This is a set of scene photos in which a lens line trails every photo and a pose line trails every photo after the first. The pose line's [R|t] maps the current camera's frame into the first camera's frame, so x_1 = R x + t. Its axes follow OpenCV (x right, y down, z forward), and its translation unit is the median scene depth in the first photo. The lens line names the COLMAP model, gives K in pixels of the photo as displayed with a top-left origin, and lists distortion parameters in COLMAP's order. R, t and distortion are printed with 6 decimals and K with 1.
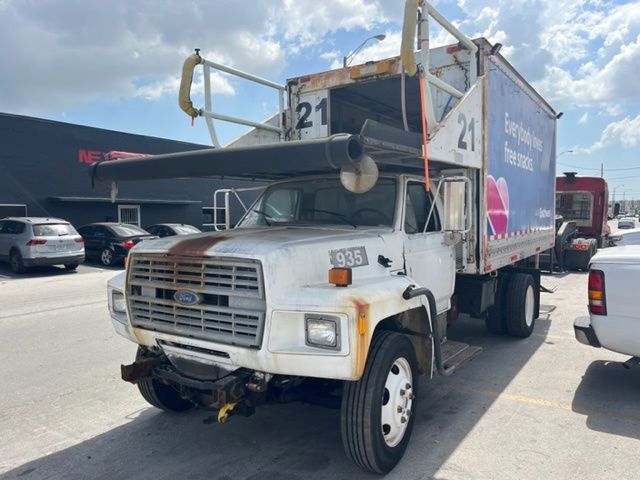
lens RADIAL K [[490.8, 0, 324.2], [0, 490.8, 239.6], [0, 0, 1]] dist [0.069872, -0.103888]
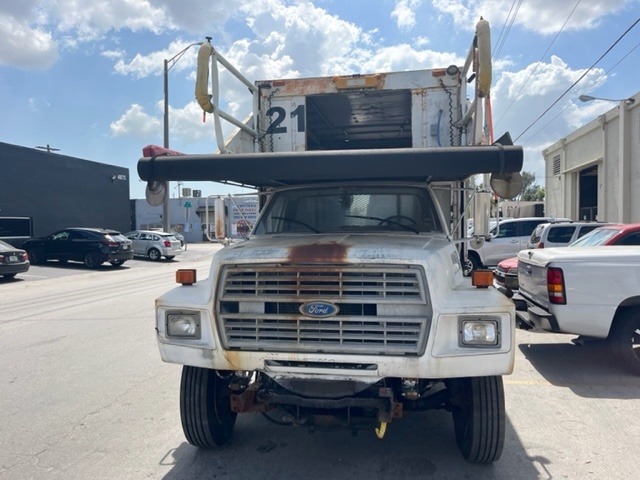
lens RADIAL K [[490.8, 0, 324.2], [0, 490.8, 239.6], [0, 0, 1]] dist [0.069872, -0.103888]
pose [[0.913407, -0.011690, 0.406880, -0.515230], [0.021640, 0.999568, -0.019864, 0.004391], [-0.406472, 0.026949, 0.913266, 0.125608]]
